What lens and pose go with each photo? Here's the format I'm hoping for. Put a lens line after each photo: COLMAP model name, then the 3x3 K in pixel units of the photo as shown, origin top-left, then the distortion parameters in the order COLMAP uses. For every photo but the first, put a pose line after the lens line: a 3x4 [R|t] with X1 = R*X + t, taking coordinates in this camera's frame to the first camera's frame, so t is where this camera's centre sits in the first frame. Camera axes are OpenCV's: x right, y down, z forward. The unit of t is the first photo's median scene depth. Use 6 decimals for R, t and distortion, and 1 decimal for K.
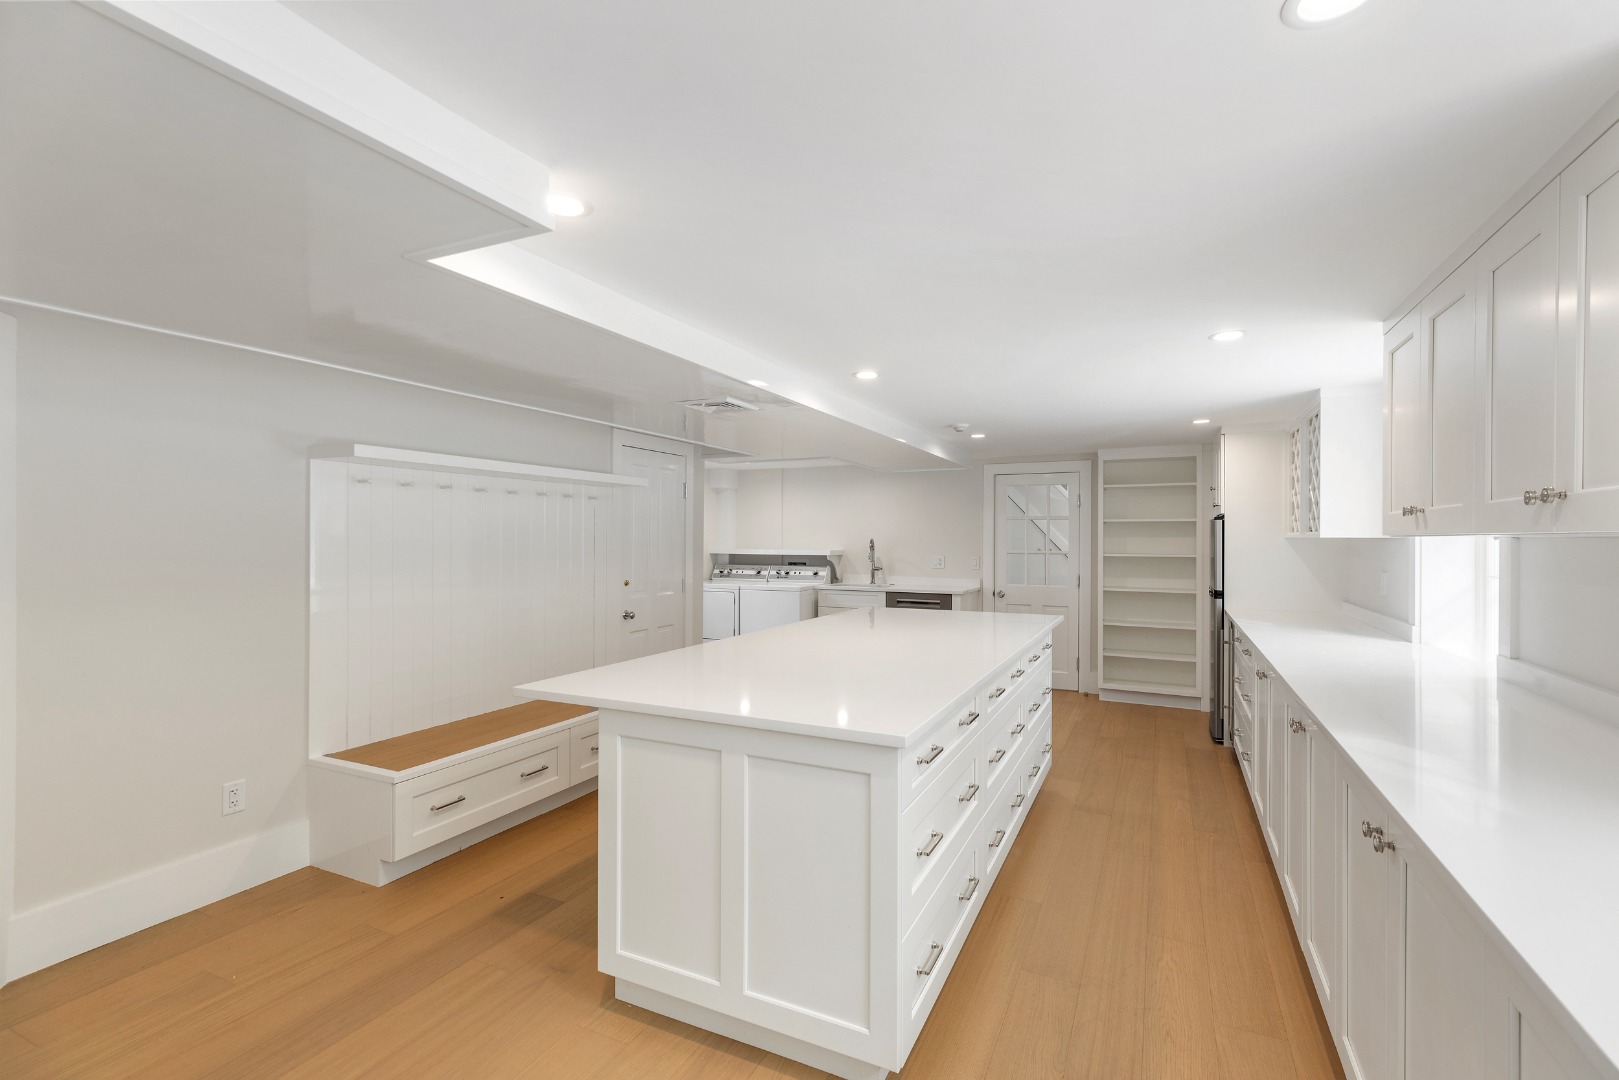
lens RADIAL K [[721.0, 0, 809.4], [0, 721.0, 537.3], [0, 0, 1]] dist [0.001031, -0.000757]
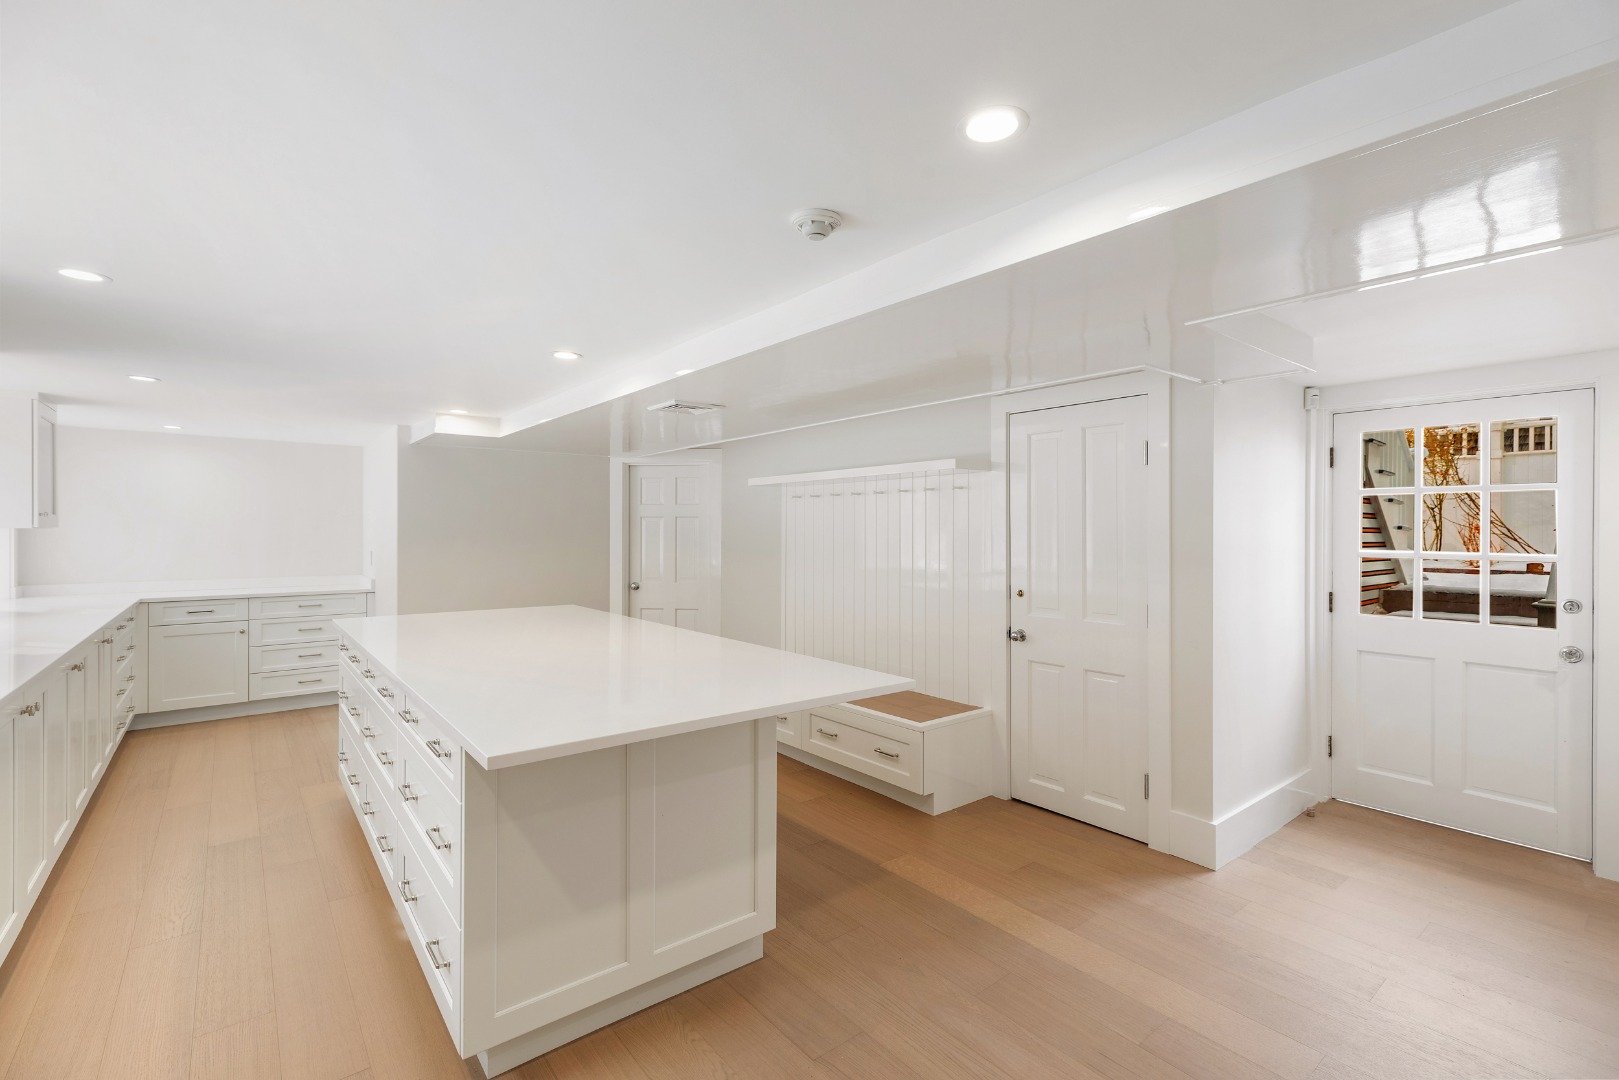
lens RADIAL K [[721.0, 0, 809.4], [0, 721.0, 537.3], [0, 0, 1]] dist [0.001031, -0.000757]
pose [[-0.431687, 0.002177, -0.902021, 0.637724], [0.004777, 0.999989, 0.000127, 0.005417], [0.902011, -0.004254, -0.431692, 1.387328]]
